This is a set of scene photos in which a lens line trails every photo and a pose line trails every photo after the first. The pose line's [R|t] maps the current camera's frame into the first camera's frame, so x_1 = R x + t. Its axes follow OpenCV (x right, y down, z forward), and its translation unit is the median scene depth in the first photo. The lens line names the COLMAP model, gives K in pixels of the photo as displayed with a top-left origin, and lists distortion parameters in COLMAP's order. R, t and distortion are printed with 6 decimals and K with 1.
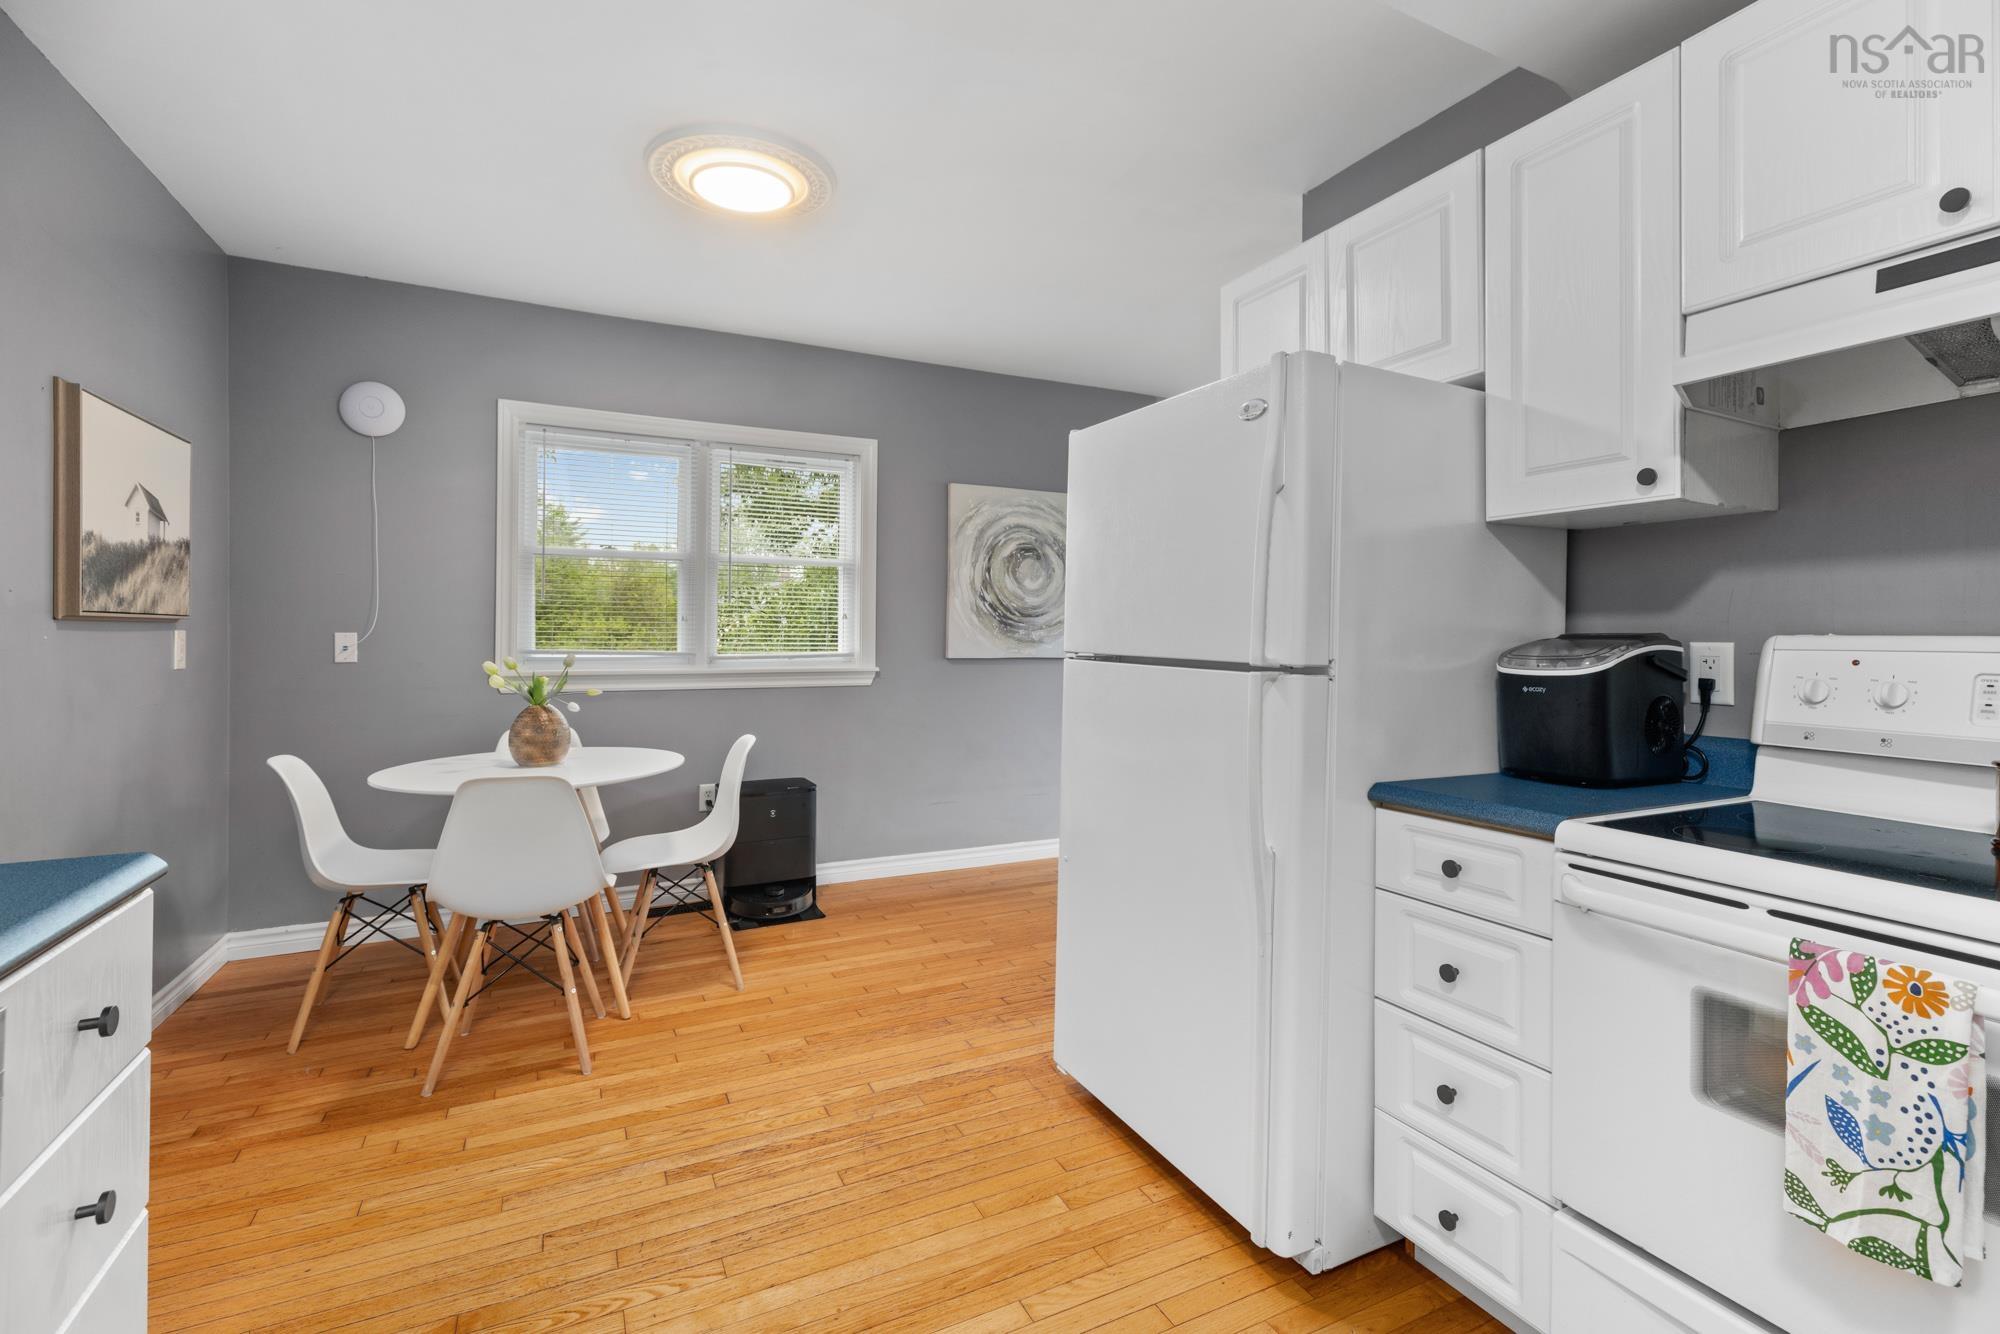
lens RADIAL K [[907.2, 0, 1000.2], [0, 907.2, 617.1], [0, 0, 1]] dist [0.001041, 0.000187]
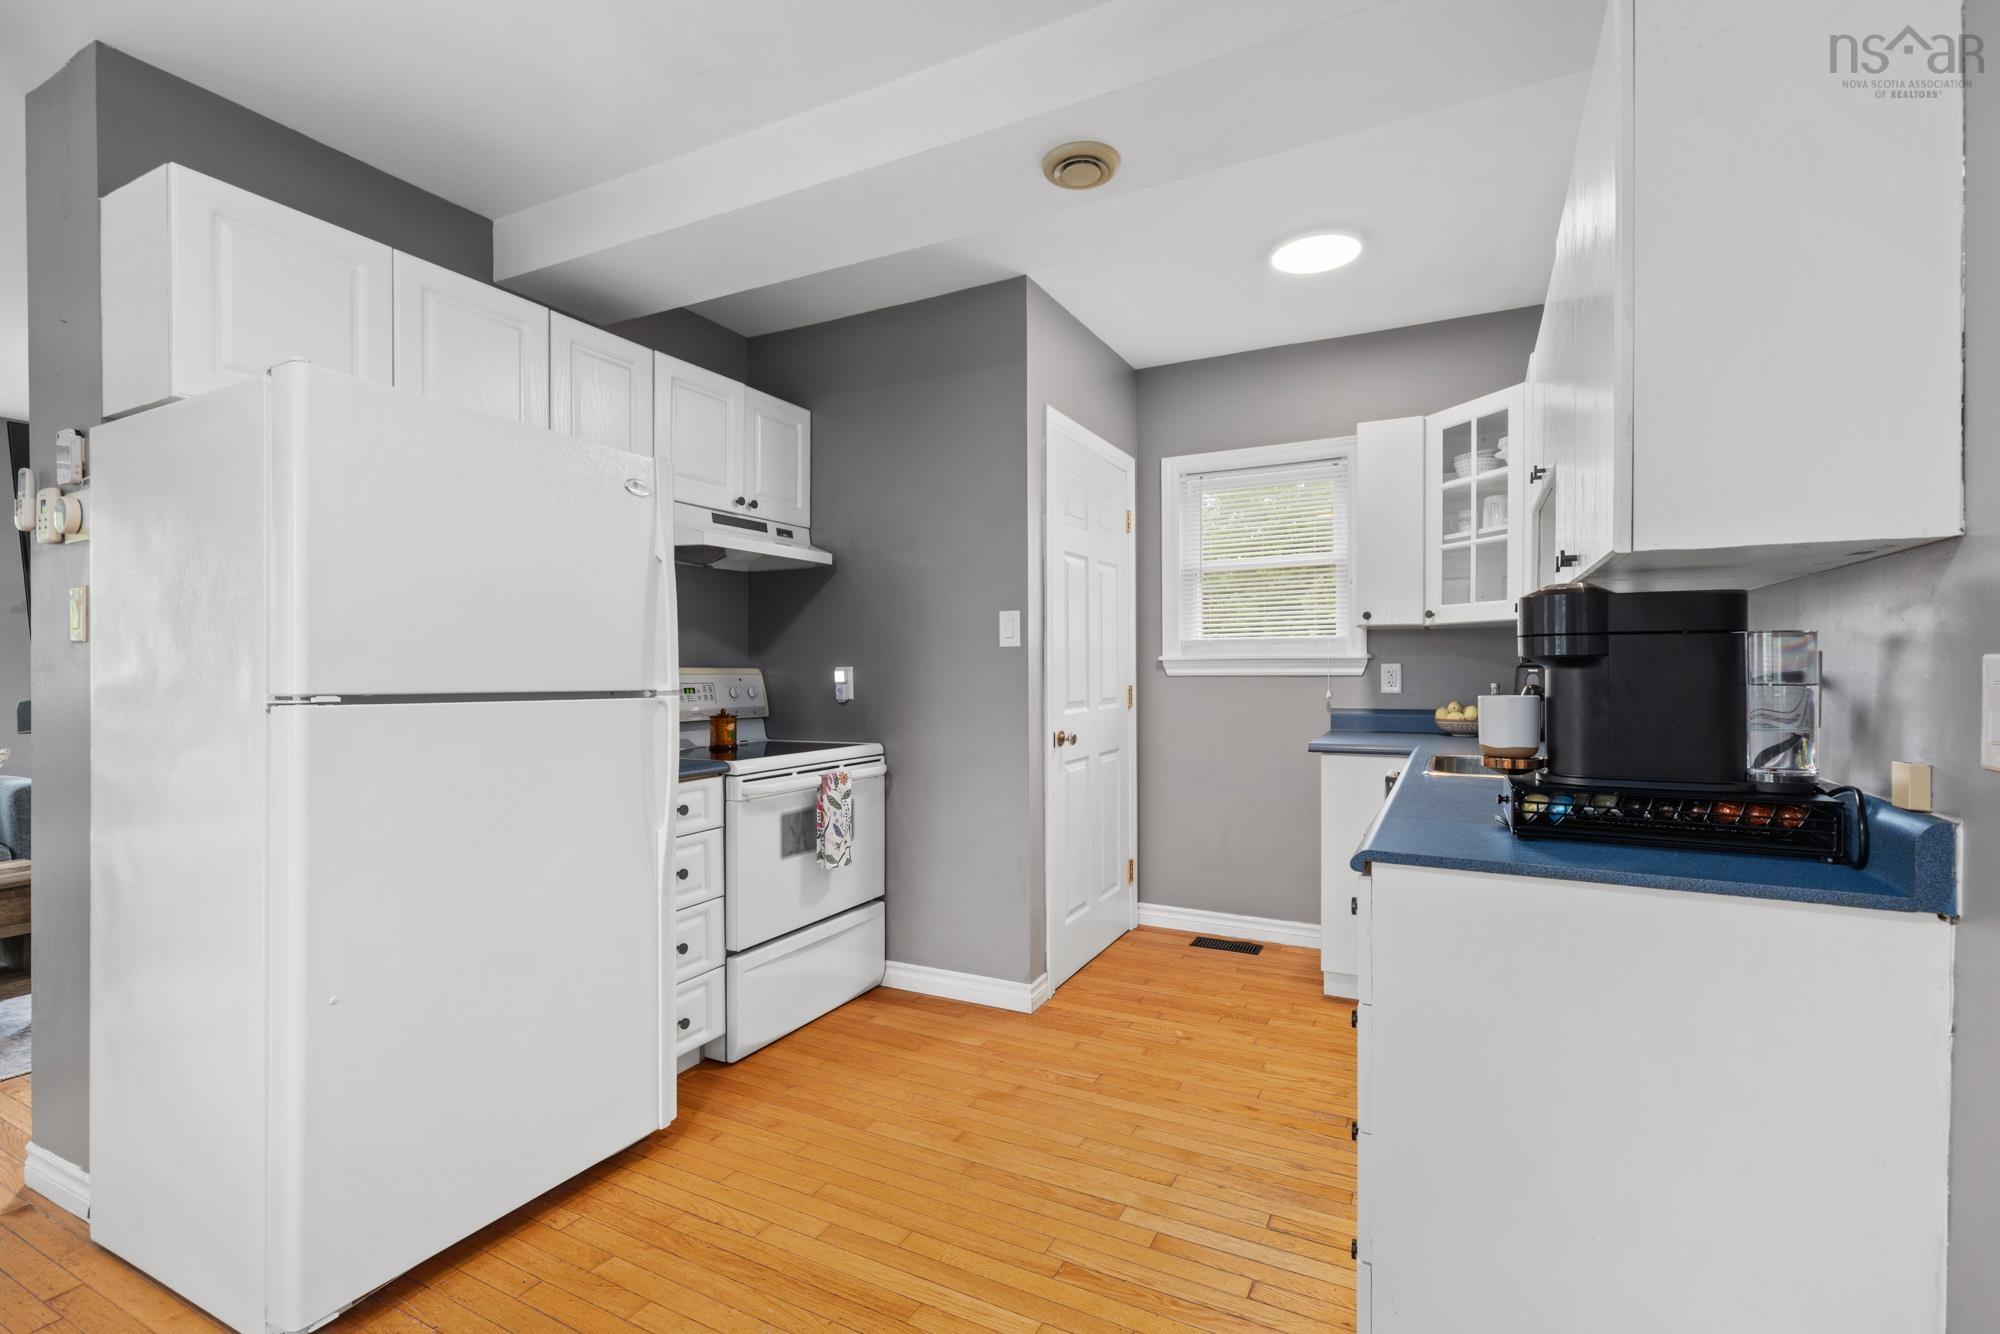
lens RADIAL K [[894.8, 0, 1000.0], [0, 894.8, 667.0], [0, 0, 1]] dist [0.002797, -0.000170]
pose [[-0.592500, -0.000691, 0.805570, -1.097783], [-0.011837, 0.999899, -0.007848, 0.022881], [-0.805483, -0.014186, -0.592449, 1.439676]]
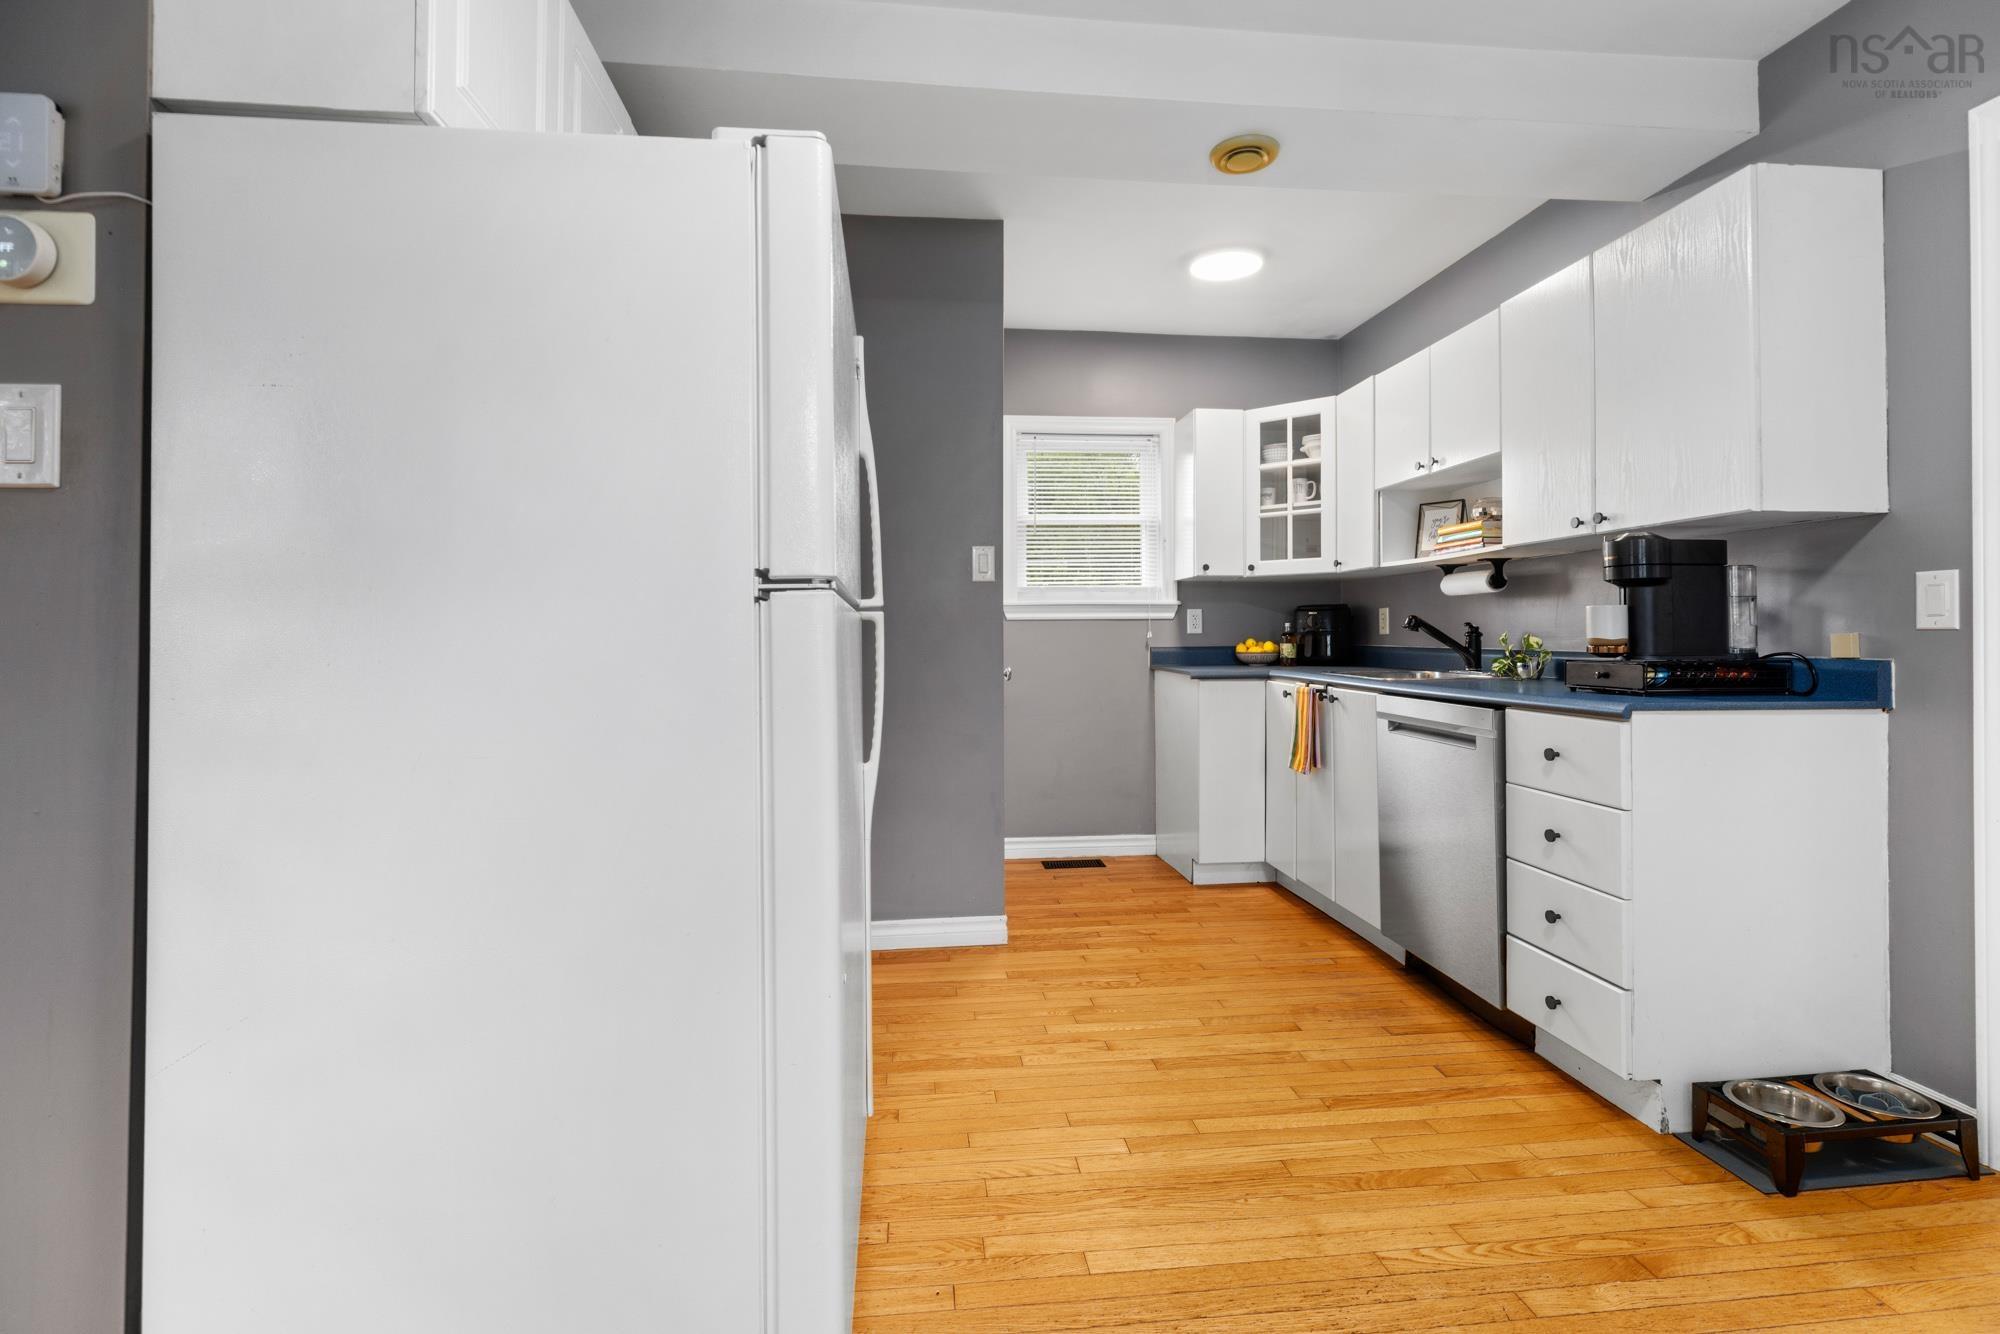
lens RADIAL K [[907.2, 0, 1000.2], [0, 907.2, 617.1], [0, 0, 1]] dist [0.001041, 0.000187]
pose [[-0.938245, 0.007937, 0.345879, -0.277483], [-0.004935, 0.999328, -0.036320, 0.111810], [-0.345935, -0.035784, -0.937576, 2.105251]]
